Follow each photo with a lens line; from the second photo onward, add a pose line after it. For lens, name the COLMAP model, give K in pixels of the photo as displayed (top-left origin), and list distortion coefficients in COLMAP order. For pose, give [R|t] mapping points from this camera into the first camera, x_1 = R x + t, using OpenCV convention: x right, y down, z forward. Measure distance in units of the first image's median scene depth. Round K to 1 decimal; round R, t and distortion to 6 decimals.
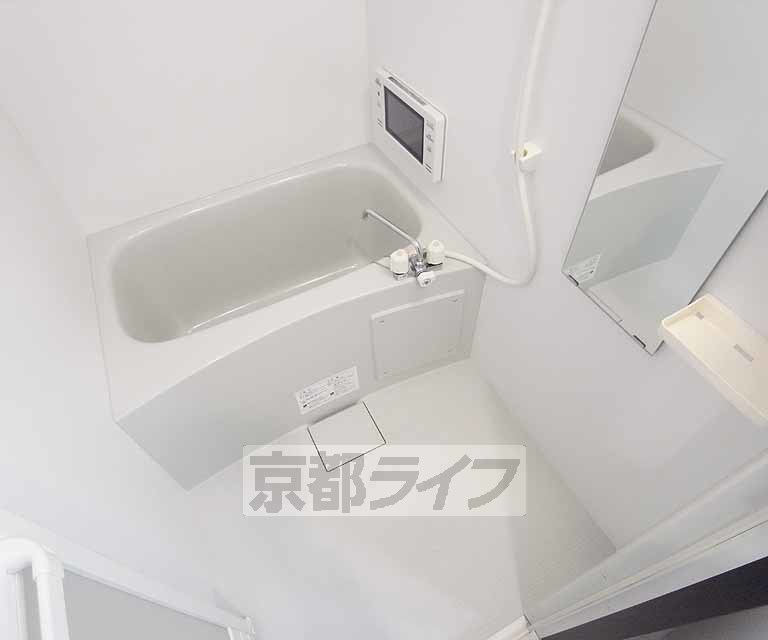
lens RADIAL K [[461.9, 0, 384.0], [0, 461.9, 320.0], [0, 0, 1]] dist [-0.000638, -0.000073]
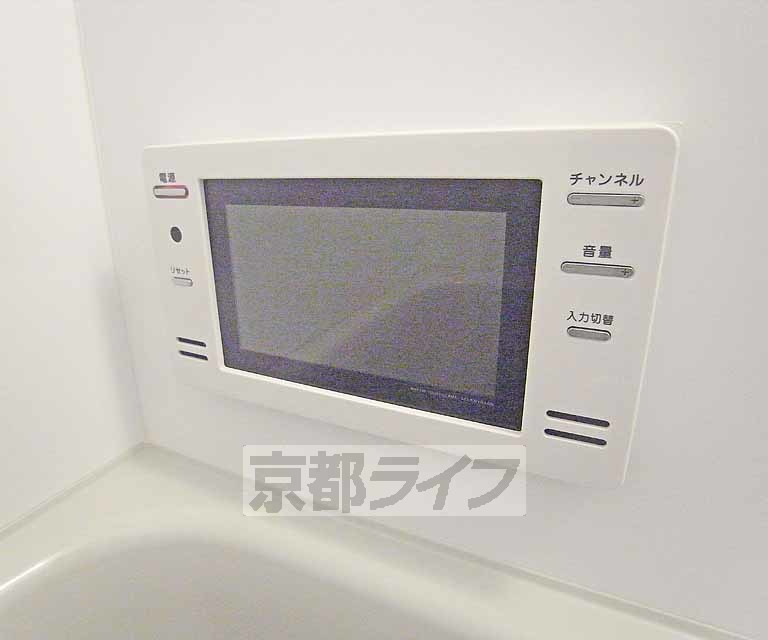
lens RADIAL K [[461.9, 0, 384.0], [0, 461.9, 320.0], [0, 0, 1]] dist [-0.000638, -0.000073]
pose [[0.815962, -0.160073, 0.555502, -0.065499], [0.442041, 0.792020, -0.421075, -0.293341], [-0.372566, 0.589136, 0.717017, 0.793917]]
